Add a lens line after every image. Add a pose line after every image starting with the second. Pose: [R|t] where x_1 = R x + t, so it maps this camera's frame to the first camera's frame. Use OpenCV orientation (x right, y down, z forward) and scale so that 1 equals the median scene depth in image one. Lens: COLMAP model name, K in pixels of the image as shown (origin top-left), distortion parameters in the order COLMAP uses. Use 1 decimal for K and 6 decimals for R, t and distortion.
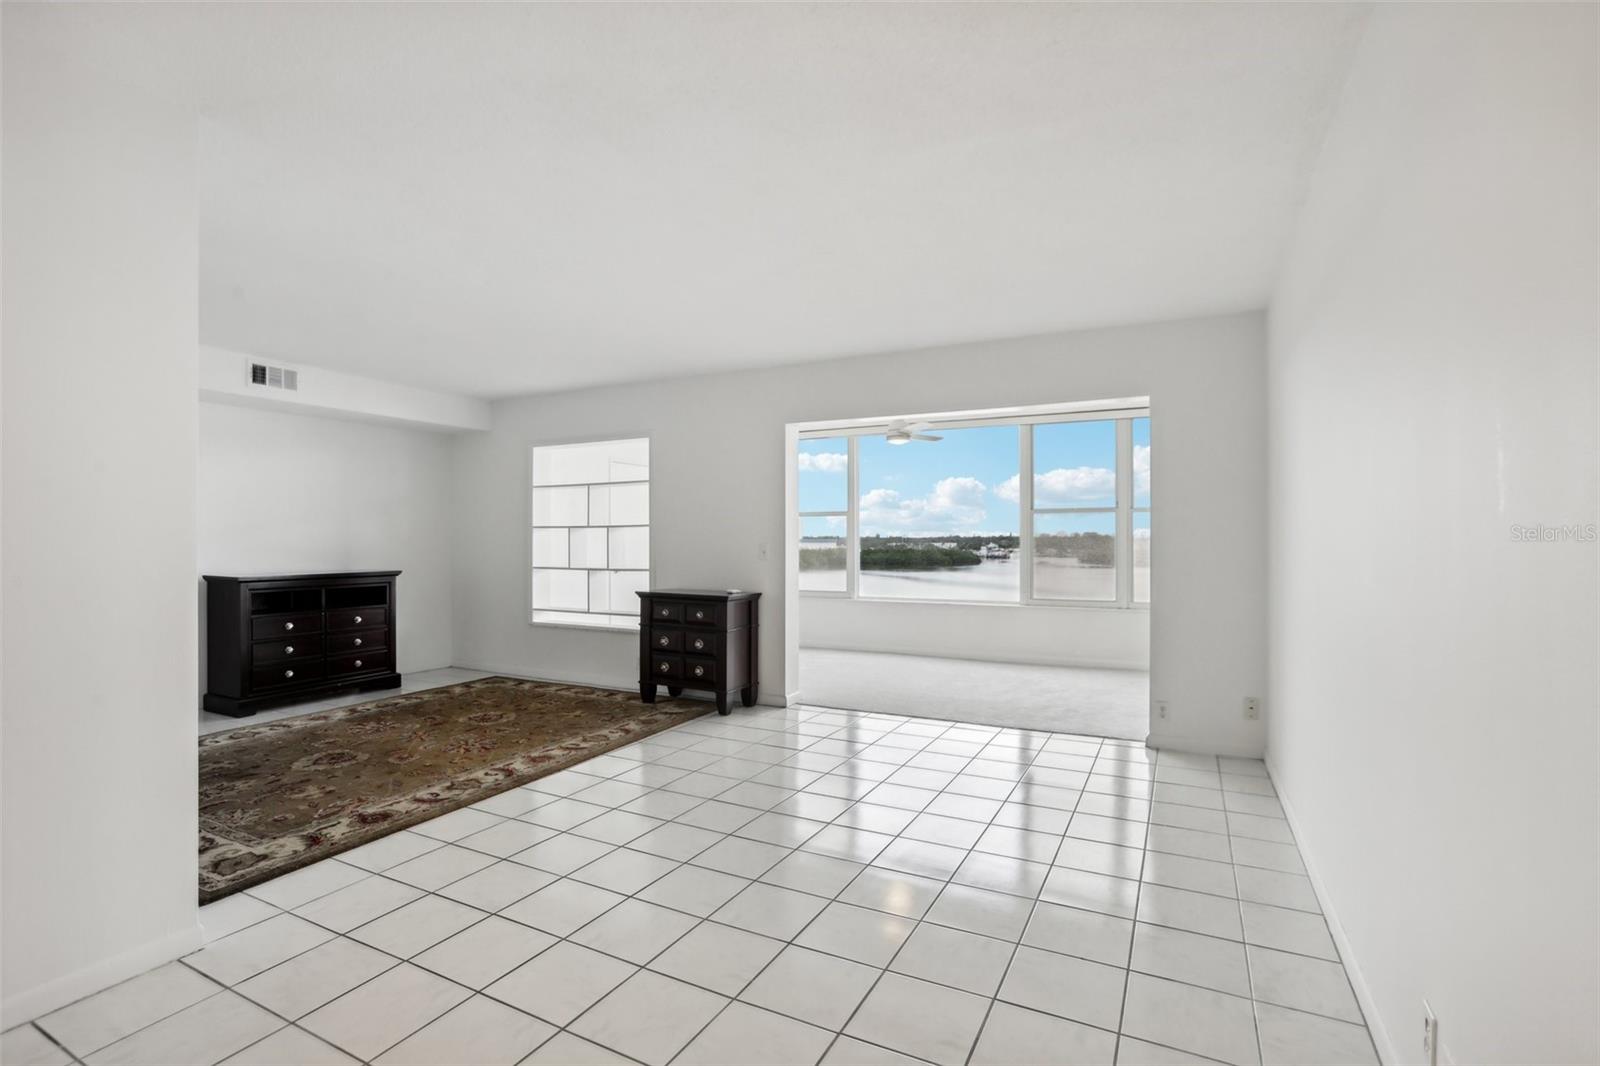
lens RADIAL K [[755.3, 0, 800.7], [0, 755.3, 540.8], [0, 0, 1]] dist [-0.070357, 0.037041]
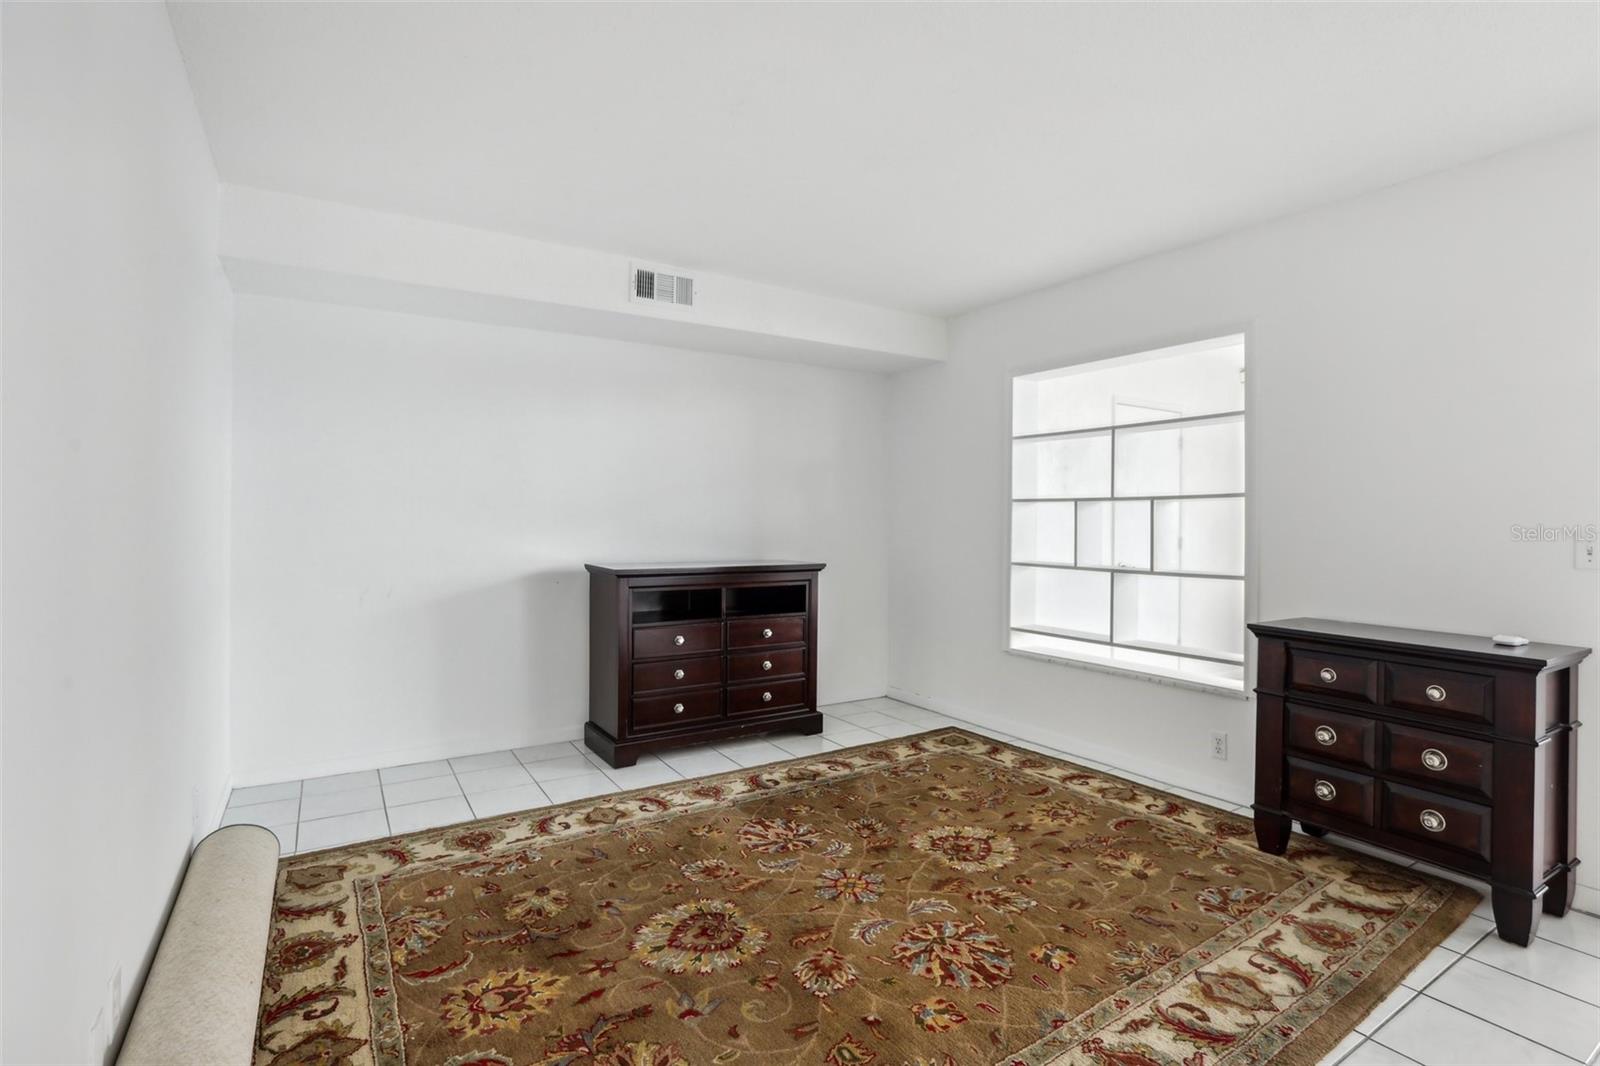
lens RADIAL K [[750.1, 0, 795.9], [0, 750.1, 481.6], [0, 0, 1]] dist [-0.045611, 0.014368]
pose [[0.861773, -0.018286, -0.506964, -0.227166], [-0.008719, 0.998669, -0.050842, -0.000137], [0.507219, 0.048234, 0.860466, 0.419972]]
